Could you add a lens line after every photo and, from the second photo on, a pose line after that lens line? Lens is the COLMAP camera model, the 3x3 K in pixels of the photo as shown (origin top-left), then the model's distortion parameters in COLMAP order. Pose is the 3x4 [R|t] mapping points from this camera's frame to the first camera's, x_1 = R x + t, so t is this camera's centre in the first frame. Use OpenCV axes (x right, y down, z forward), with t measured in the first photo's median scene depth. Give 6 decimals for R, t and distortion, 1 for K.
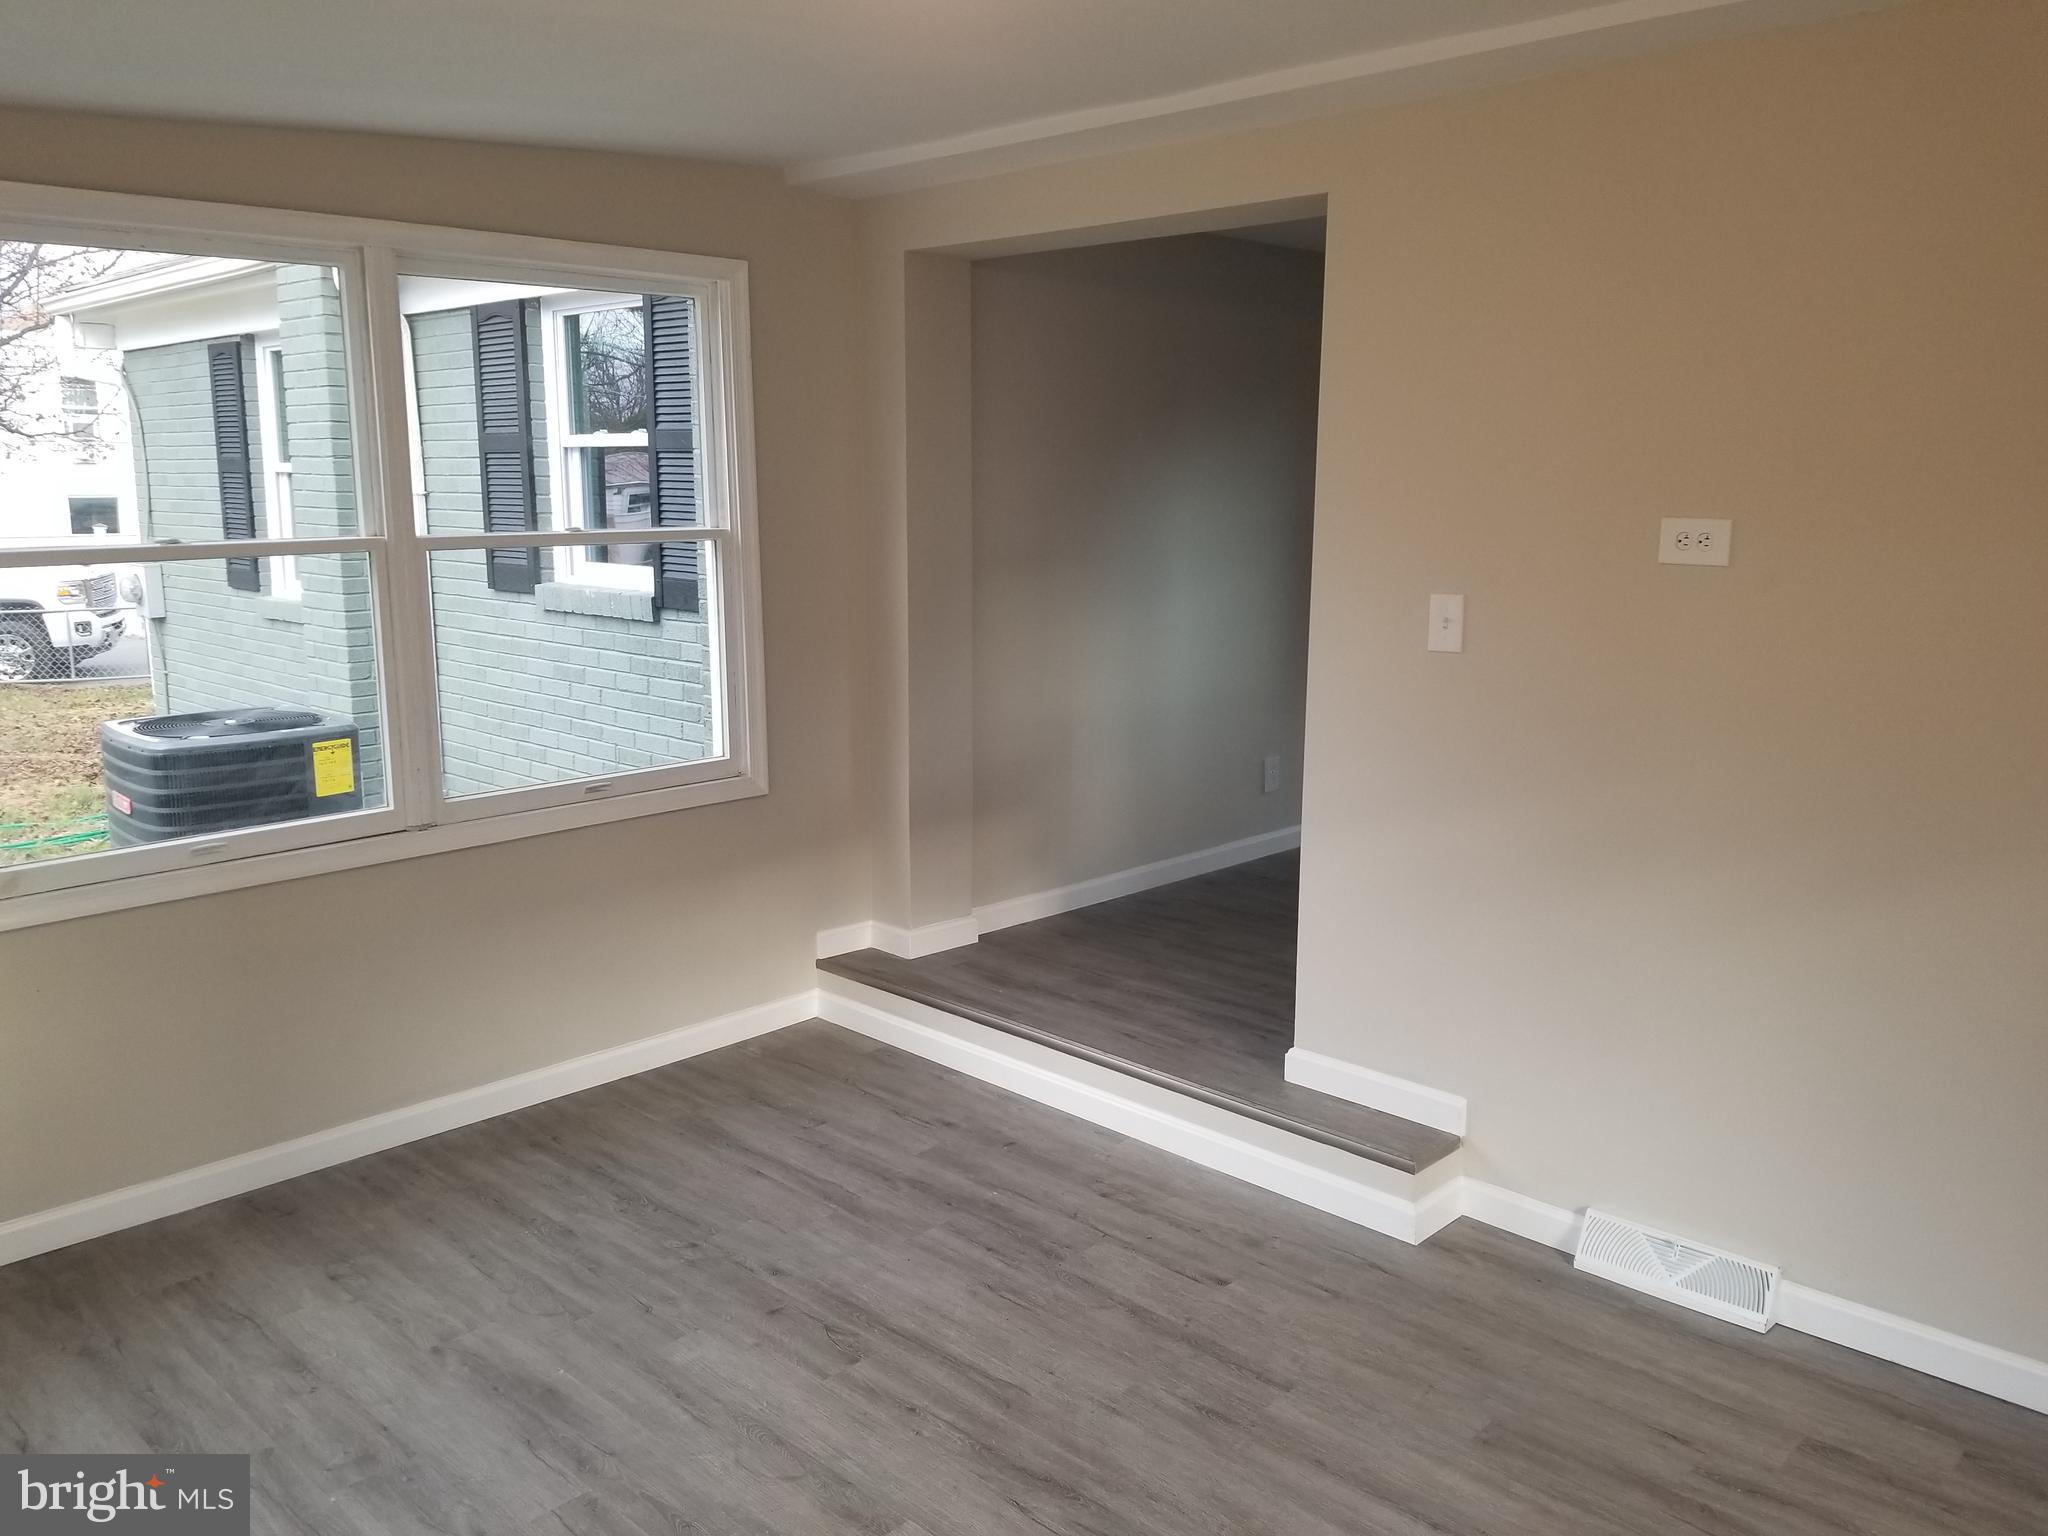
lens RADIAL K [[1612.2, 0, 1024.0], [0, 1612.2, 768.0], [0, 0, 1]] dist [0.075739, -0.137211]
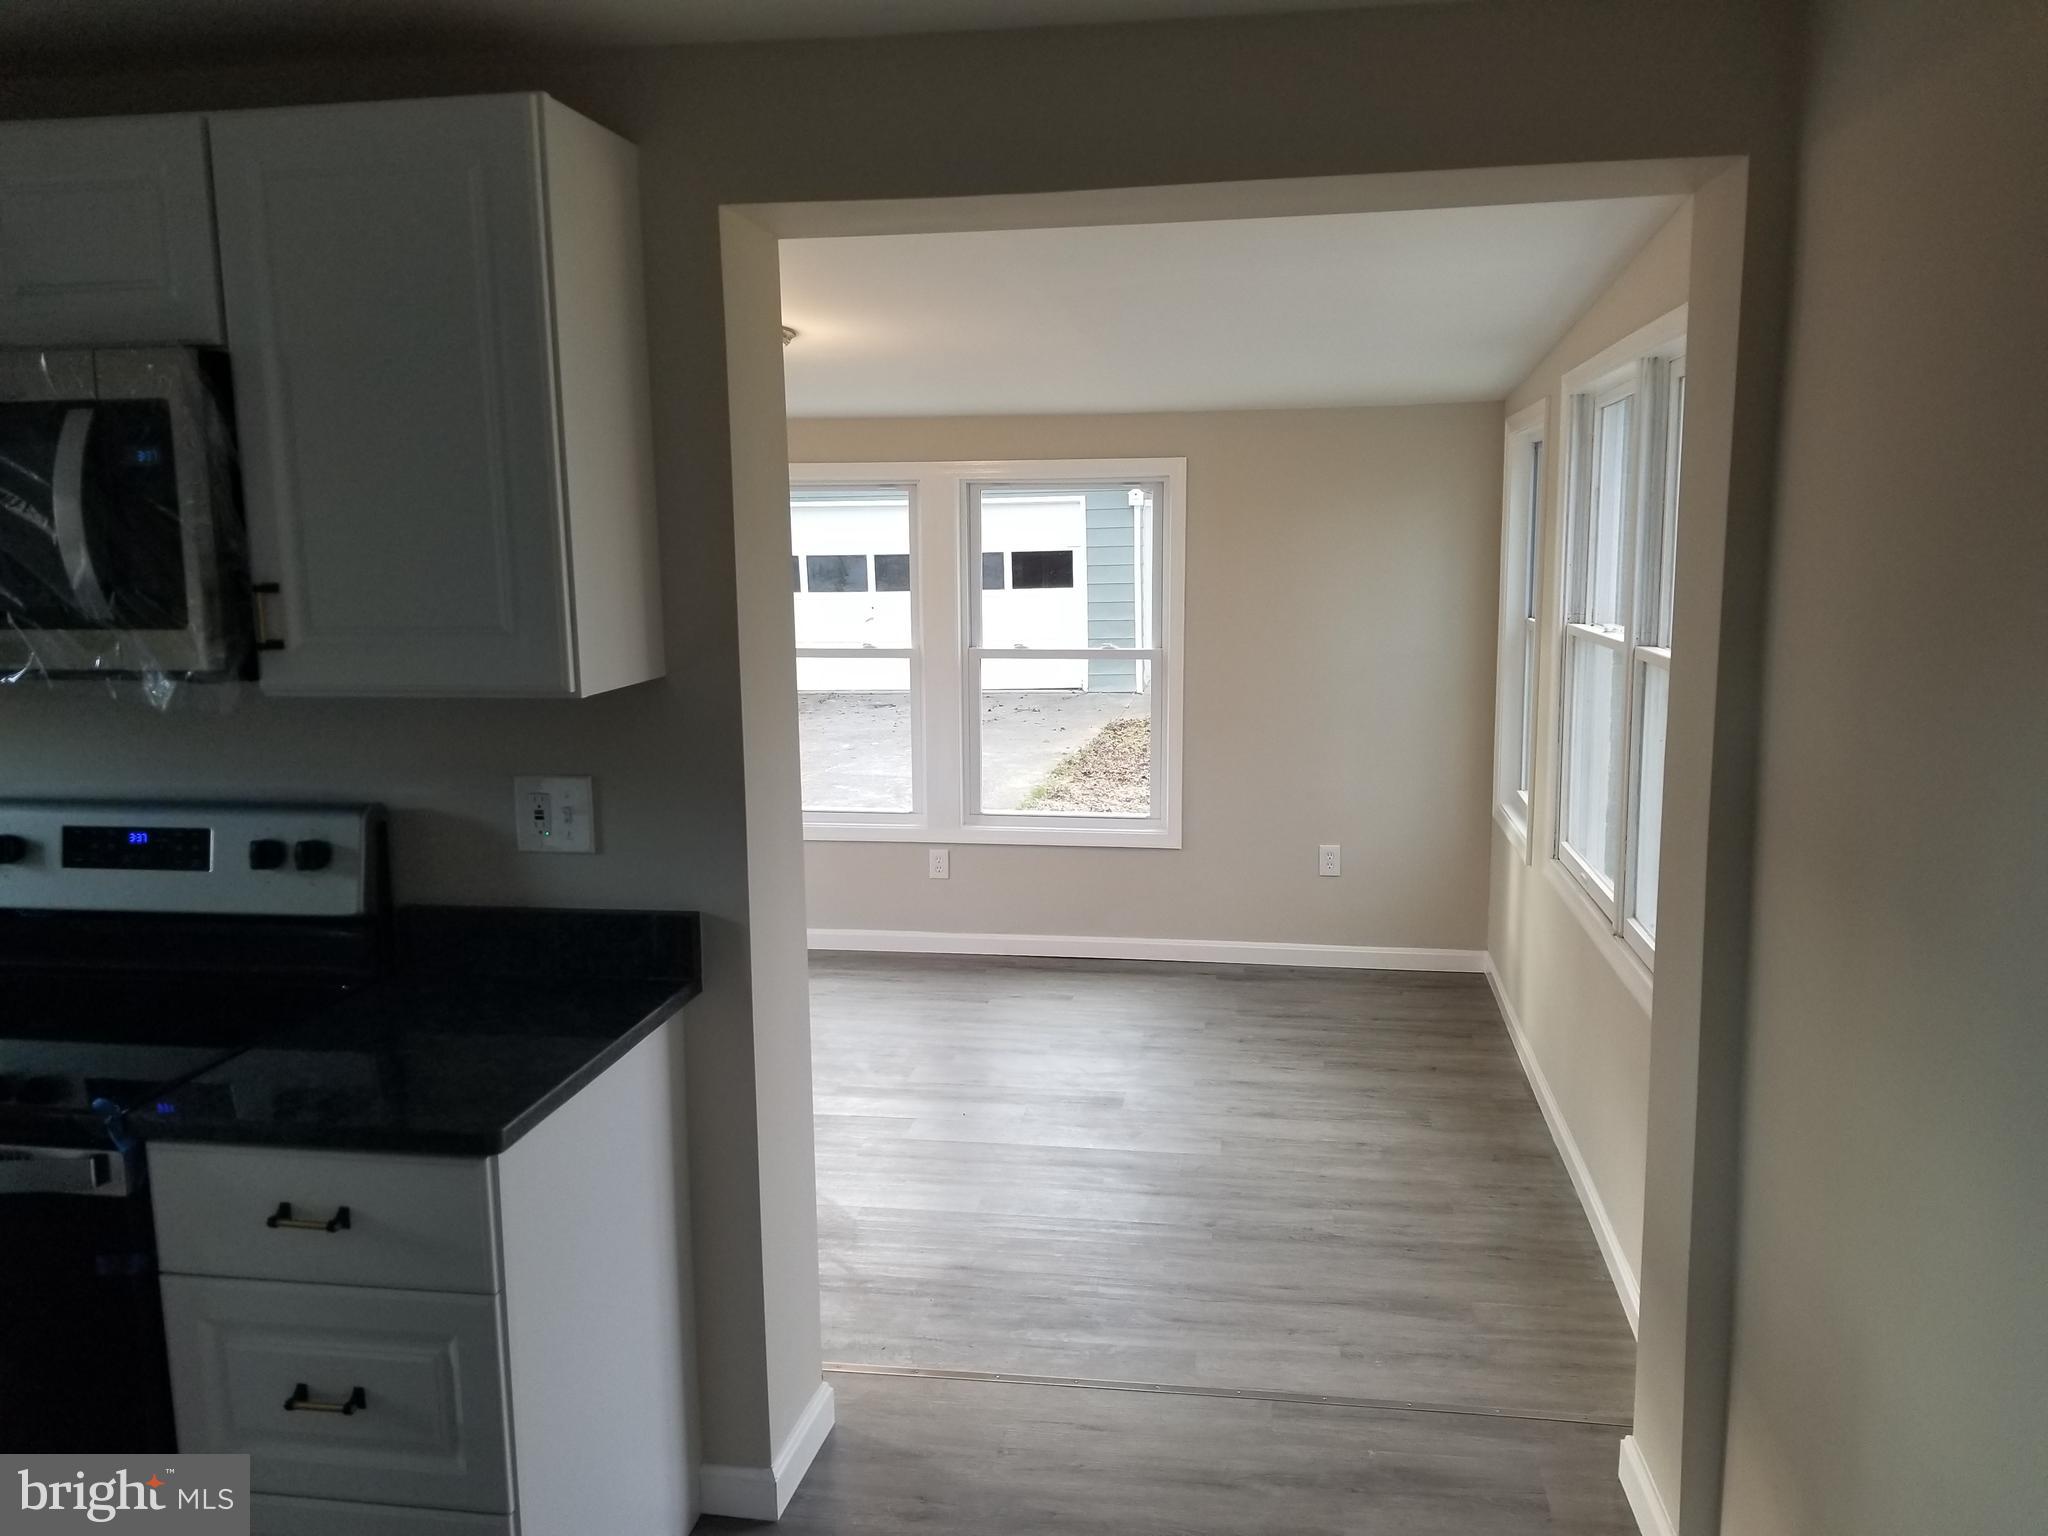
lens RADIAL K [[1612.2, 0, 1024.0], [0, 1612.2, 768.0], [0, 0, 1]] dist [0.075739, -0.137211]
pose [[-0.813168, 0.133853, -0.566429, 0.558181], [-0.063703, 0.946881, 0.315211, -0.413933], [0.578533, 0.292403, -0.761446, 1.708552]]
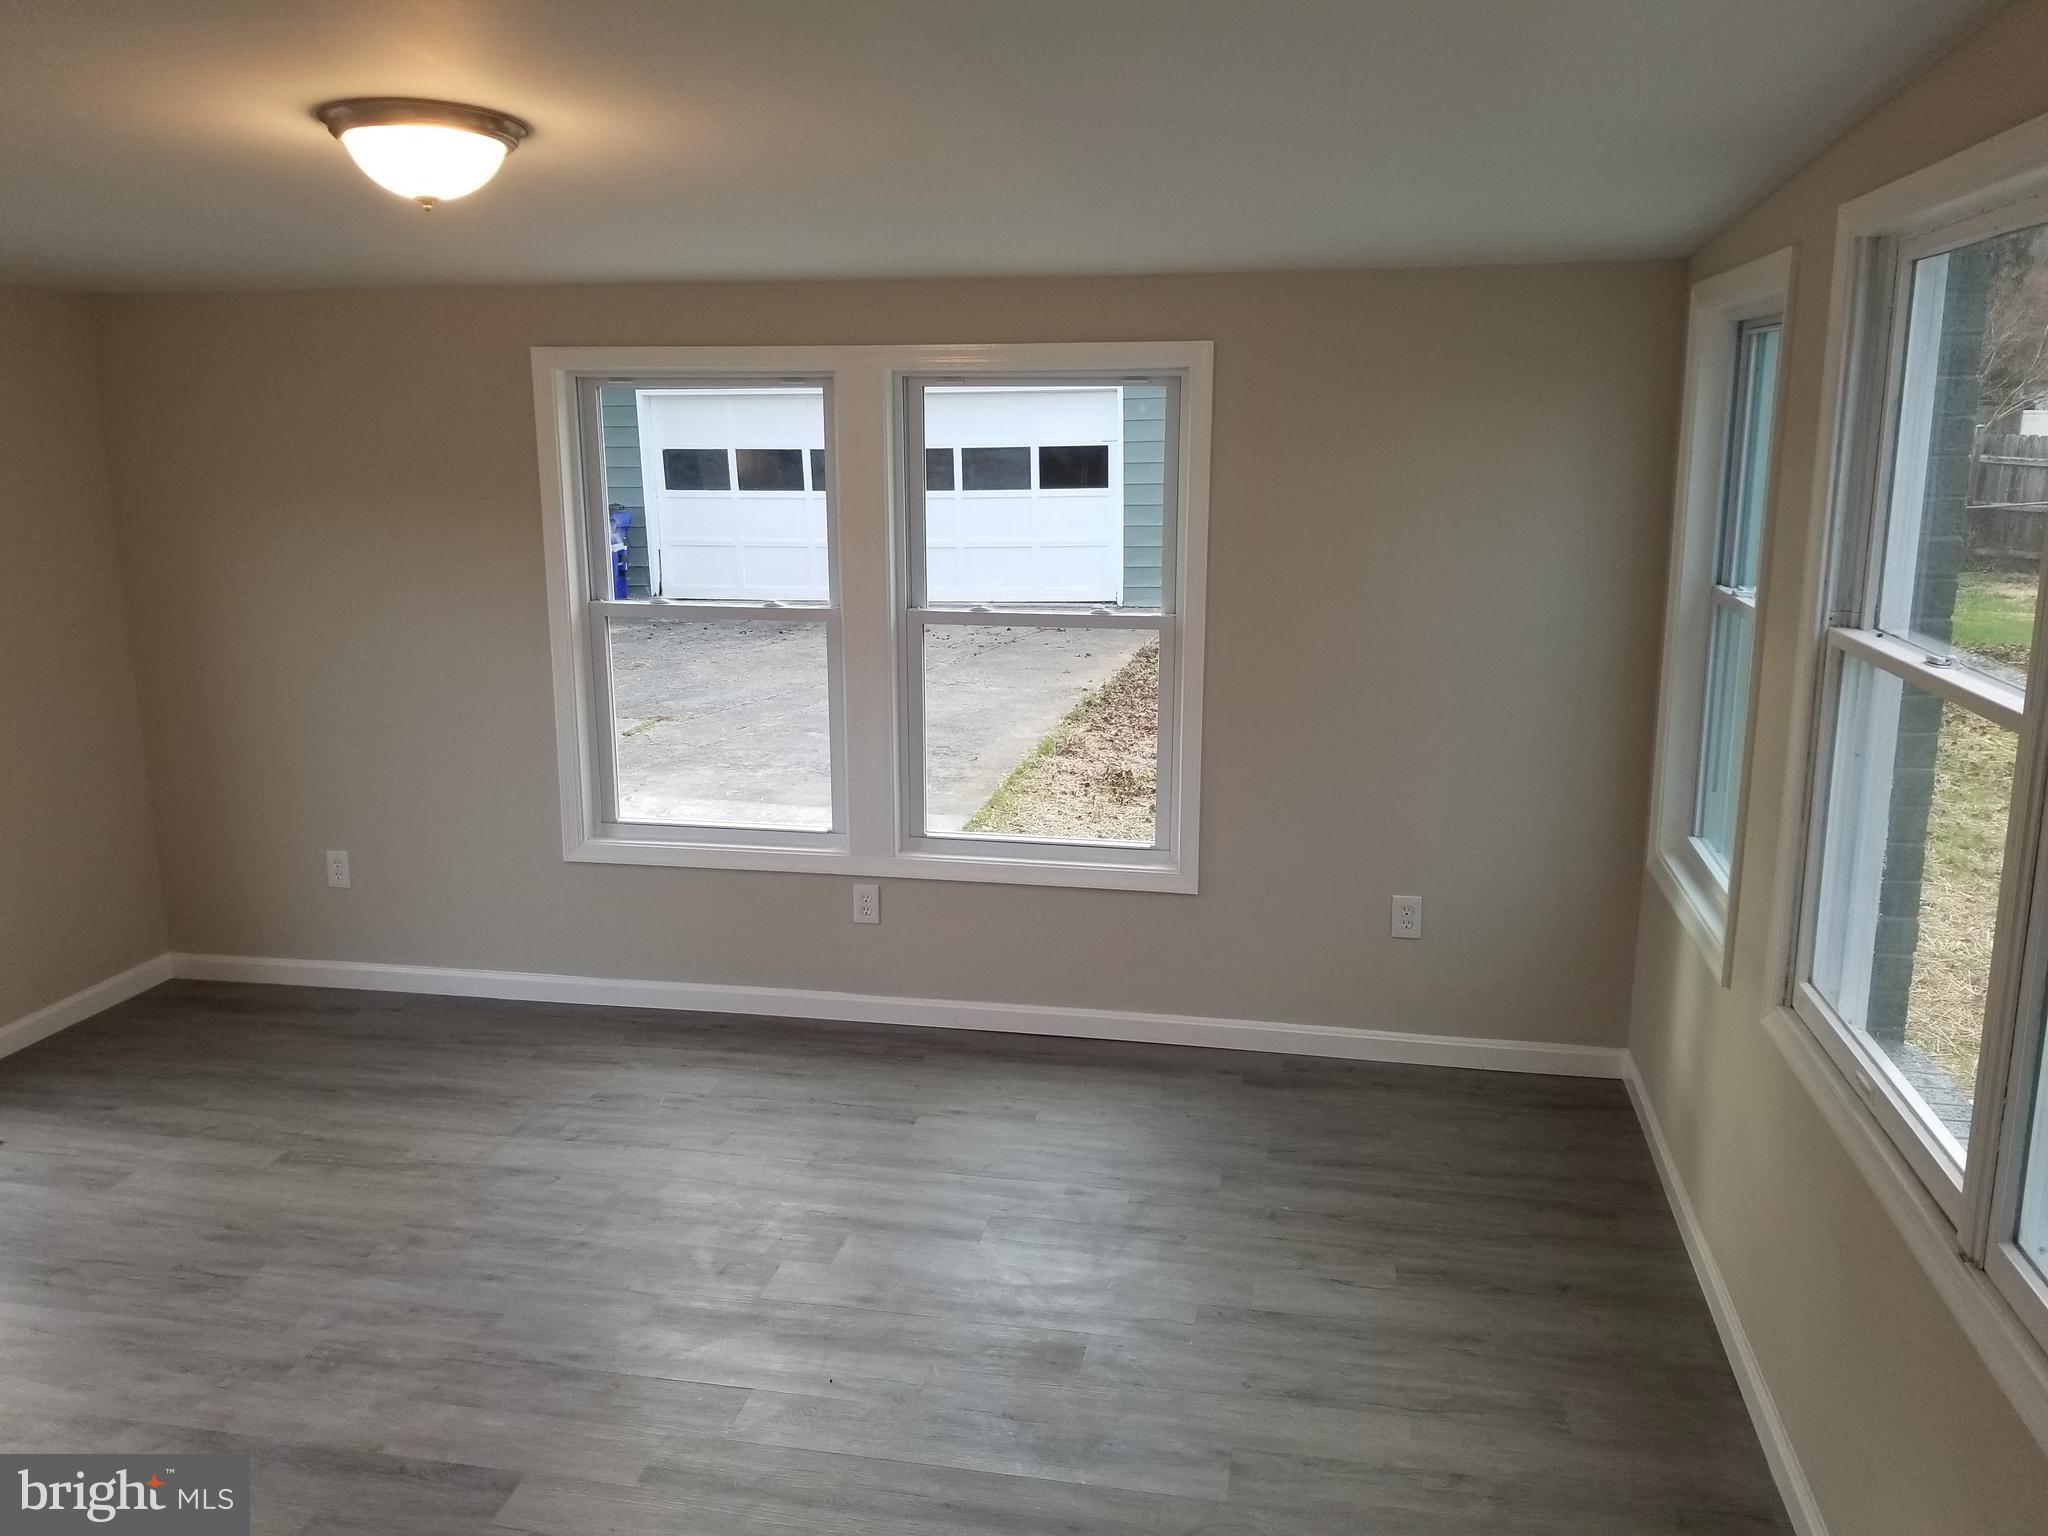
lens RADIAL K [[1612.2, 0, 1024.0], [0, 1612.2, 768.0], [0, 0, 1]] dist [0.075739, -0.137211]
pose [[-0.833220, 0.161448, -0.528846, 0.174183], [-0.064529, 0.921497, 0.382986, -0.349137], [0.549163, 0.353238, -0.757392, 1.314961]]
